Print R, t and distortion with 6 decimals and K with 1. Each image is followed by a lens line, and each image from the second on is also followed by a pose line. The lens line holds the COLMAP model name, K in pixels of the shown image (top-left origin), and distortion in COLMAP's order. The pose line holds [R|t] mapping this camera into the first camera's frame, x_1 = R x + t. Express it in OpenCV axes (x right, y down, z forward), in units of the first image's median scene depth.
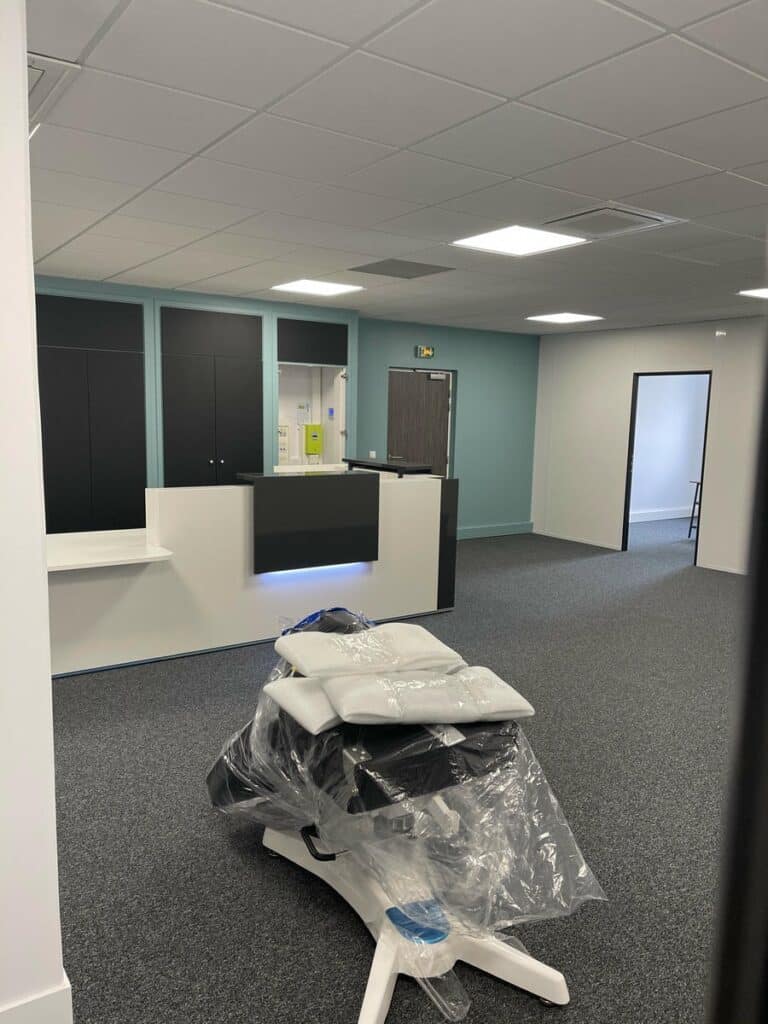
lens RADIAL K [[765.3, 0, 384.0], [0, 765.3, 512.0], [0, 0, 1]] dist [0.079917, -0.122889]
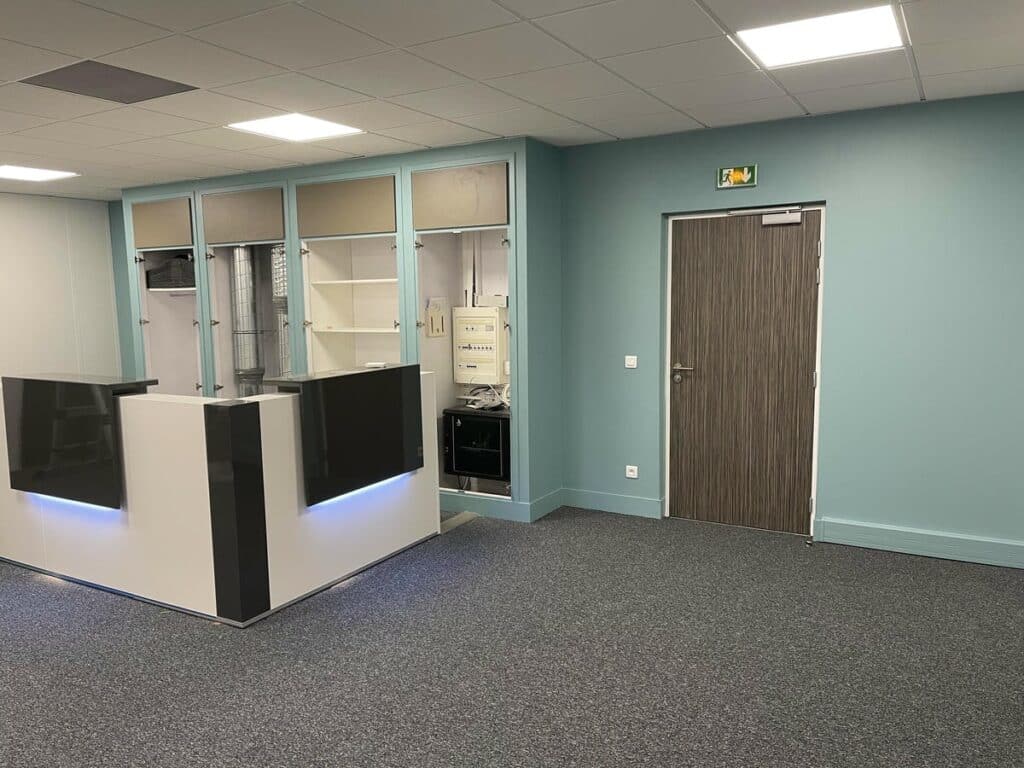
lens RADIAL K [[765.3, 0, 483.6], [0, 765.3, 388.0], [0, 0, 1]] dist [0.079917, -0.122889]
pose [[0.412699, 0.086118, -0.906787, 0.537378], [-0.092995, 0.994302, 0.052105, -0.082096], [0.906108, 0.062822, 0.418356, 0.695886]]
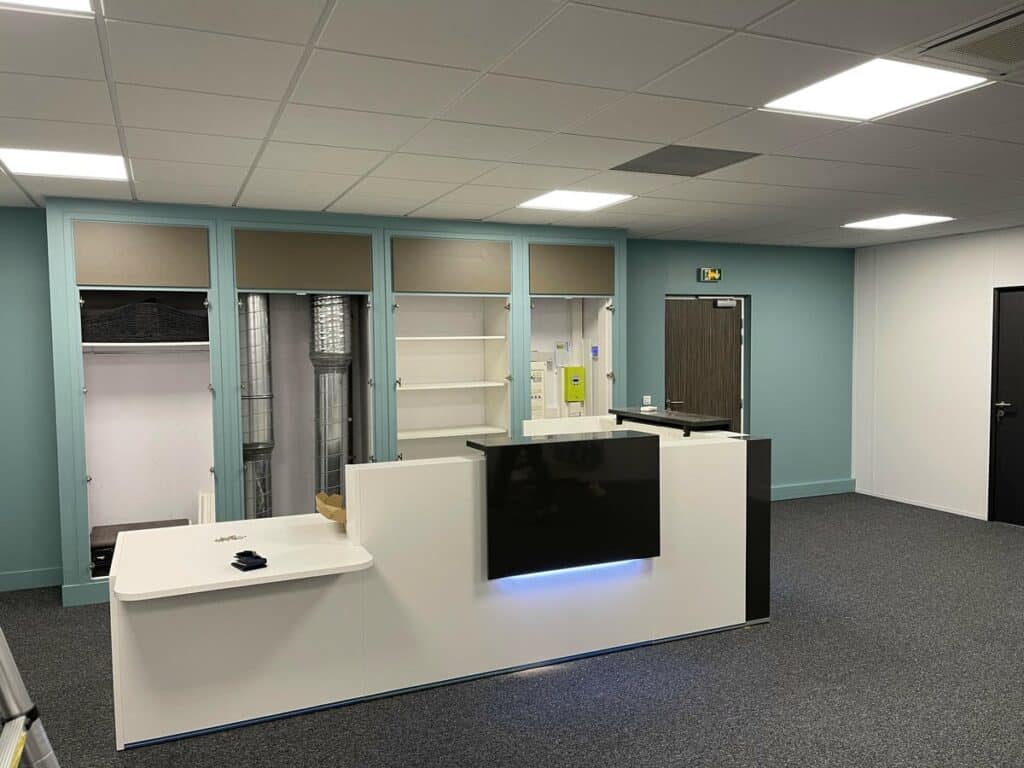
lens RADIAL K [[765.3, 0, 483.6], [0, 765.3, 388.0], [0, 0, 1]] dist [0.079917, -0.122889]
pose [[0.975573, -0.020987, -0.218671, -0.005639], [0.004296, 0.997058, -0.076526, -0.027538], [0.219634, 0.073718, 0.972793, 0.167043]]
